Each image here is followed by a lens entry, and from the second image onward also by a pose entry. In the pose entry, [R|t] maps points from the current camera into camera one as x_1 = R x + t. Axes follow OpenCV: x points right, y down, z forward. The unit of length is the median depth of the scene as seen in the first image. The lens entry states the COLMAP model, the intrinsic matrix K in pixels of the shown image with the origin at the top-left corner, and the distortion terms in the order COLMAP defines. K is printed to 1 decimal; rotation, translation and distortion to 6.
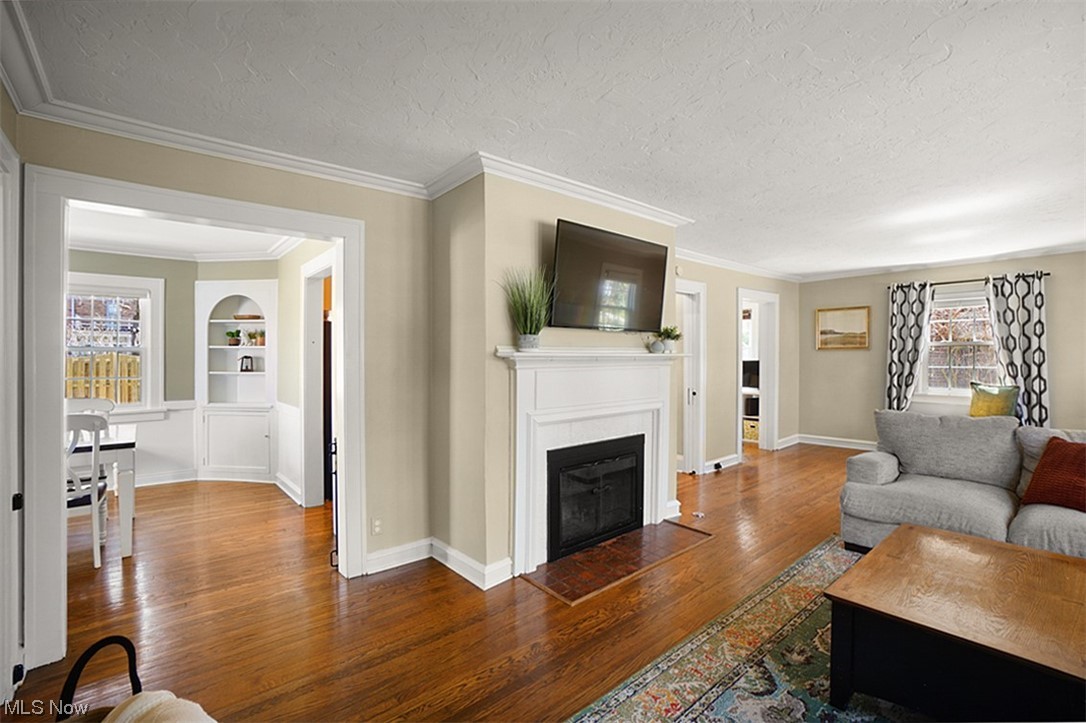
lens RADIAL K [[476.0, 0, 543.0], [0, 476.0, 361.5], [0, 0, 1]] dist [-0.000259, 0.000336]
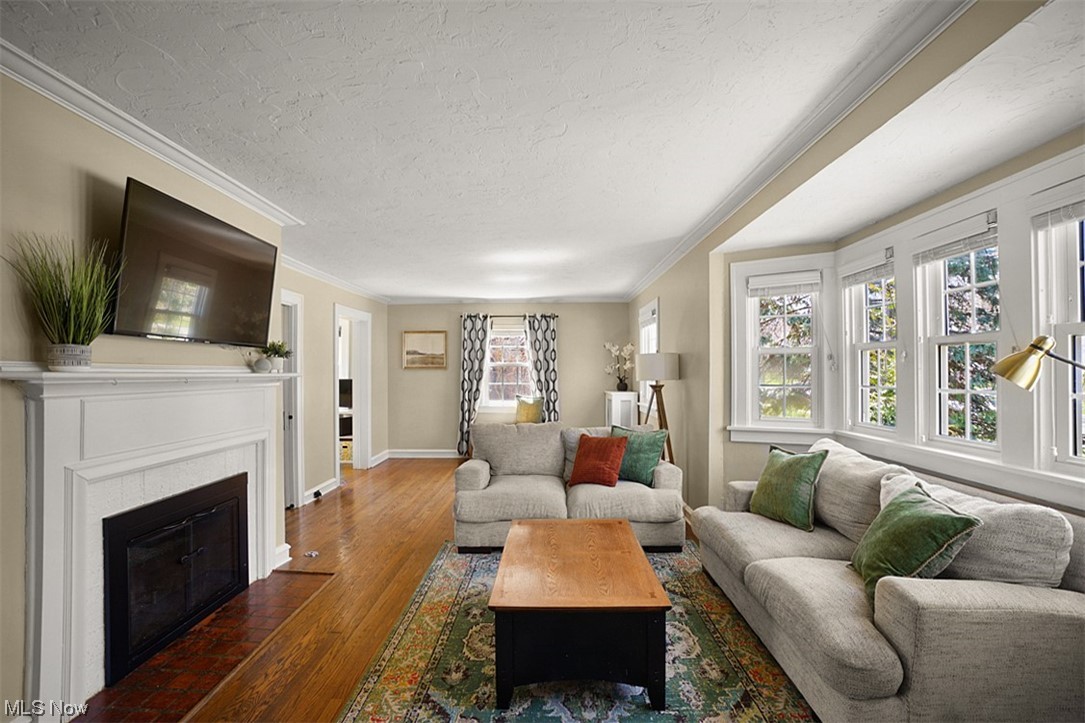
lens RADIAL K [[489.7, 0, 516.9], [0, 489.7, 373.9], [0, 0, 1]] dist [-0.065722, 0.033782]
pose [[0.694844, -0.000655, 0.719160, -0.055812], [0.008050, 0.999944, -0.006867, -0.006055], [-0.719115, 0.010561, 0.694811, 0.100116]]
